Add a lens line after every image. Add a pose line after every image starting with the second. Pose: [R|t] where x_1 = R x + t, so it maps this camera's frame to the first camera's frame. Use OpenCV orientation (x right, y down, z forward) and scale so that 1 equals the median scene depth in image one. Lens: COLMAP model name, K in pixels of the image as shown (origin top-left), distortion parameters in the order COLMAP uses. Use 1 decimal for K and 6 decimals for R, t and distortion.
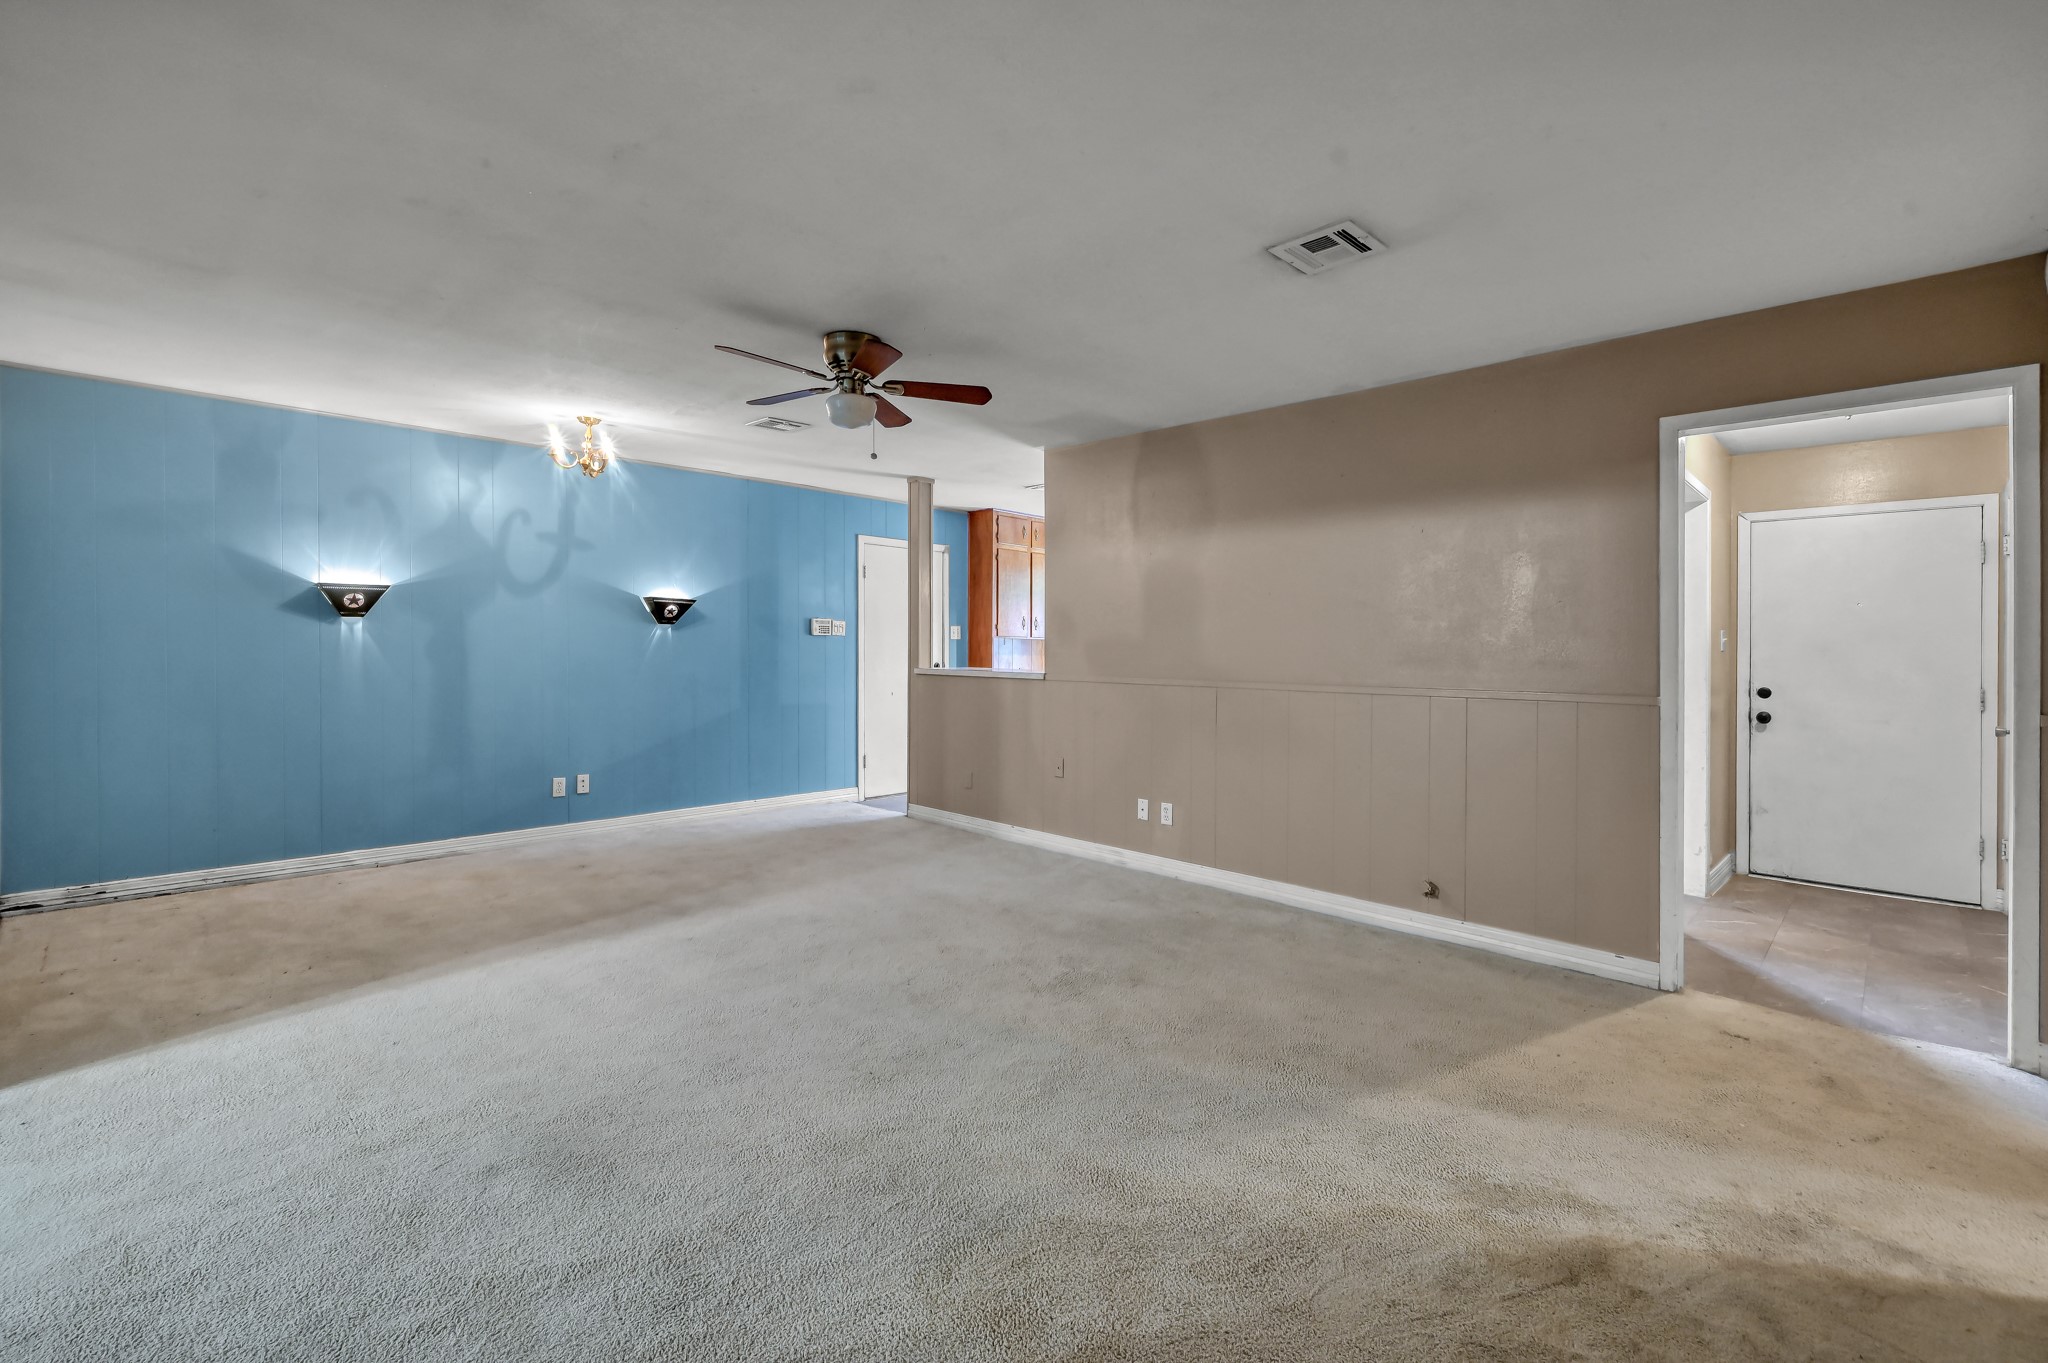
lens RADIAL K [[876.8, 0, 1050.1], [0, 876.8, 651.8], [0, 0, 1]] dist [0.003463, -0.000873]
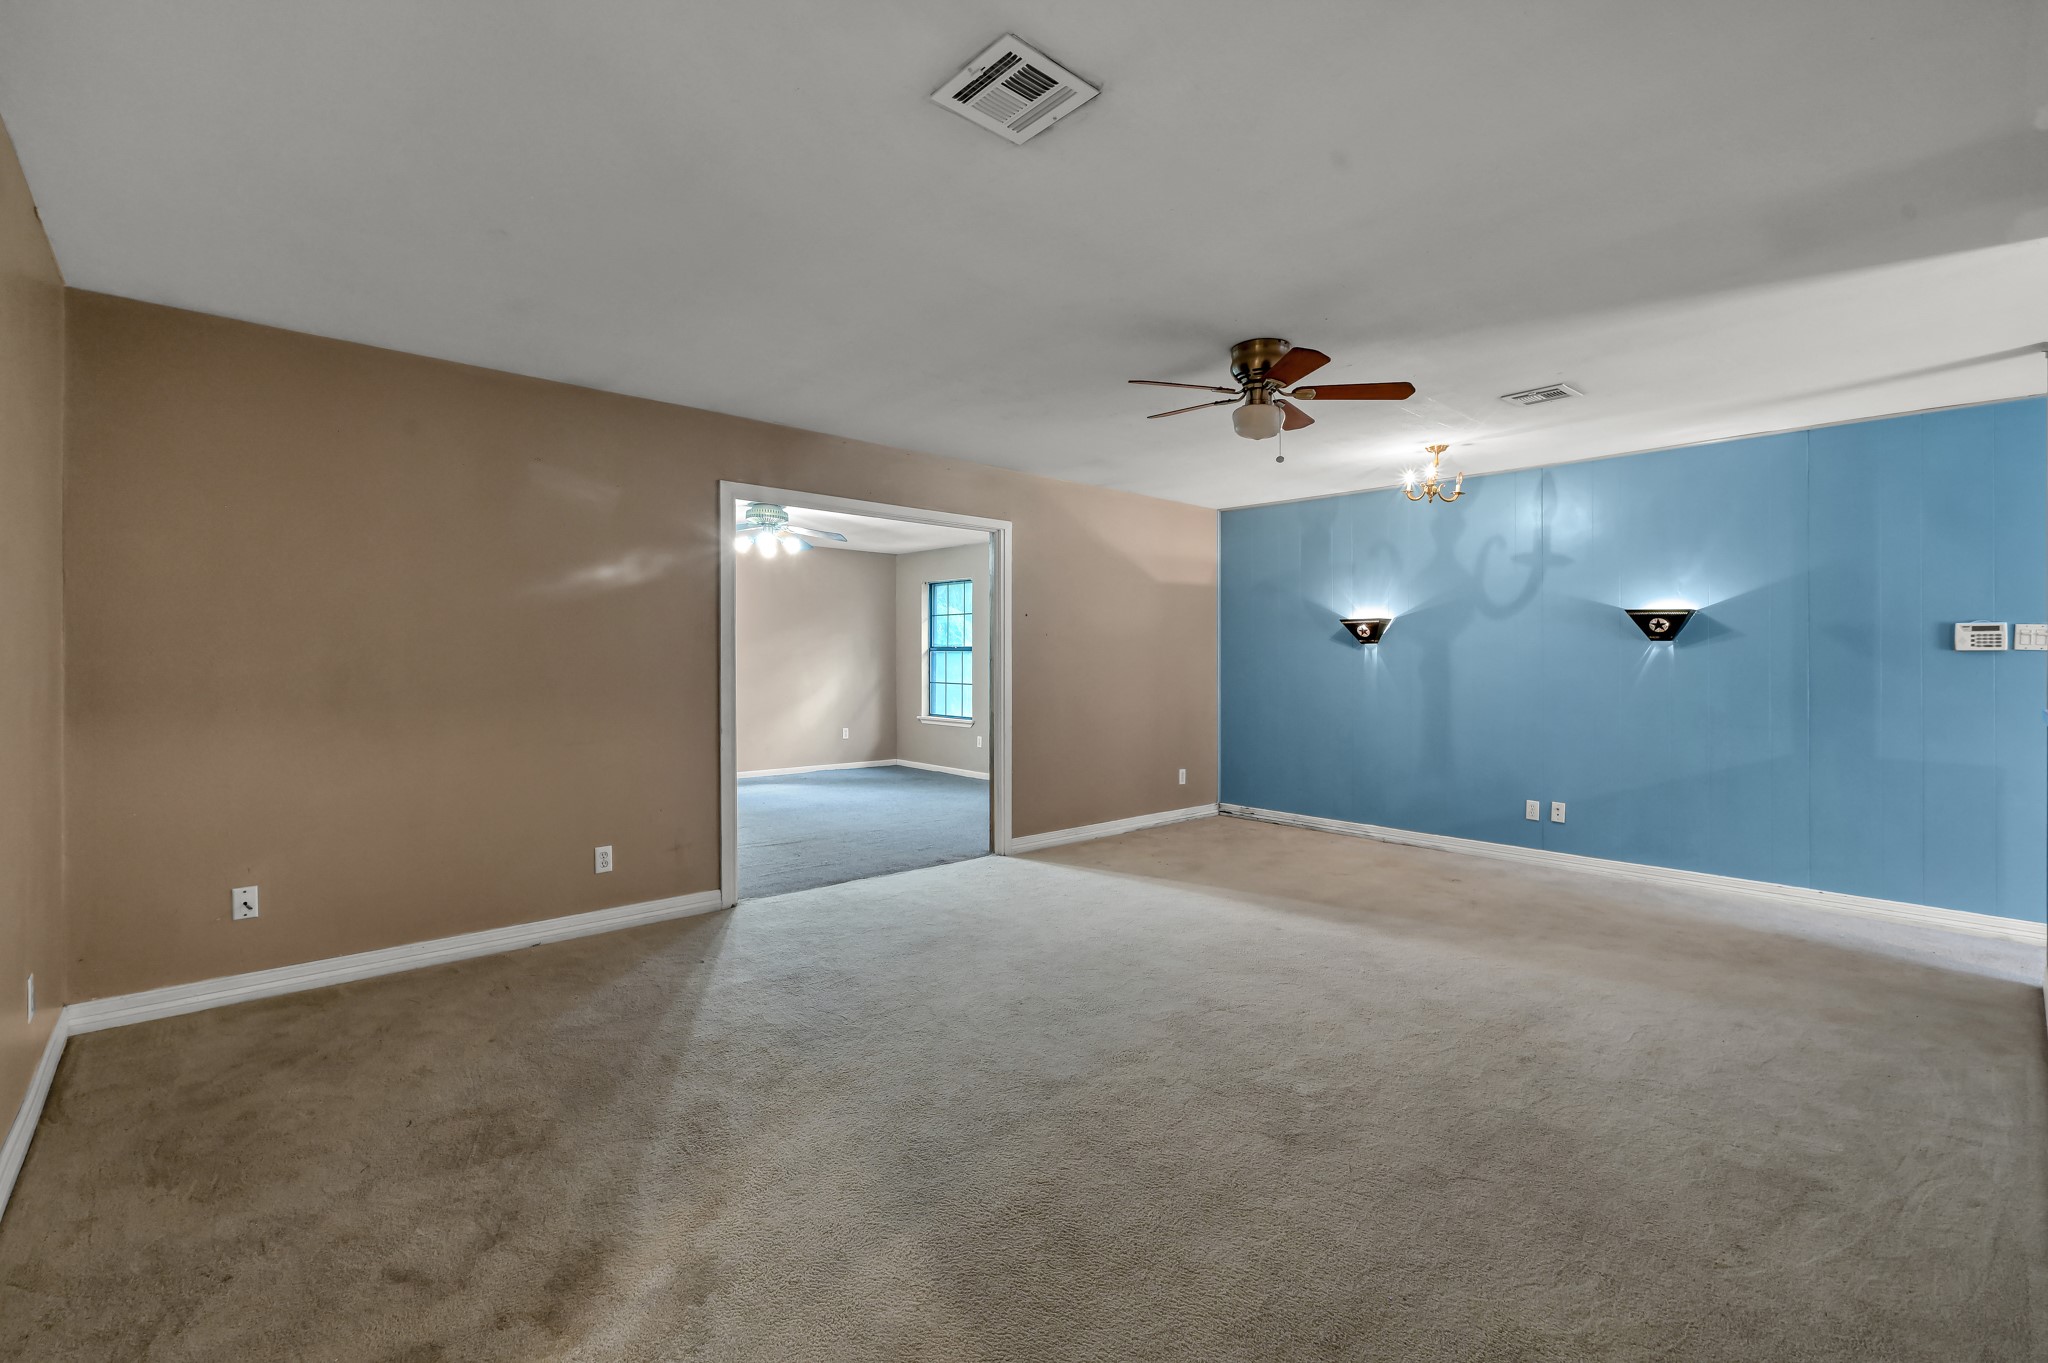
lens RADIAL K [[927.2, 0, 1038.2], [0, 927.2, 665.0], [0, 0, 1]] dist [0.002563, 0.001262]
pose [[-0.059922, -0.004635, -0.998192, 0.519074], [-0.013204, 0.999905, -0.003850, 0.002845], [0.998116, 0.012949, -0.059978, 0.515645]]
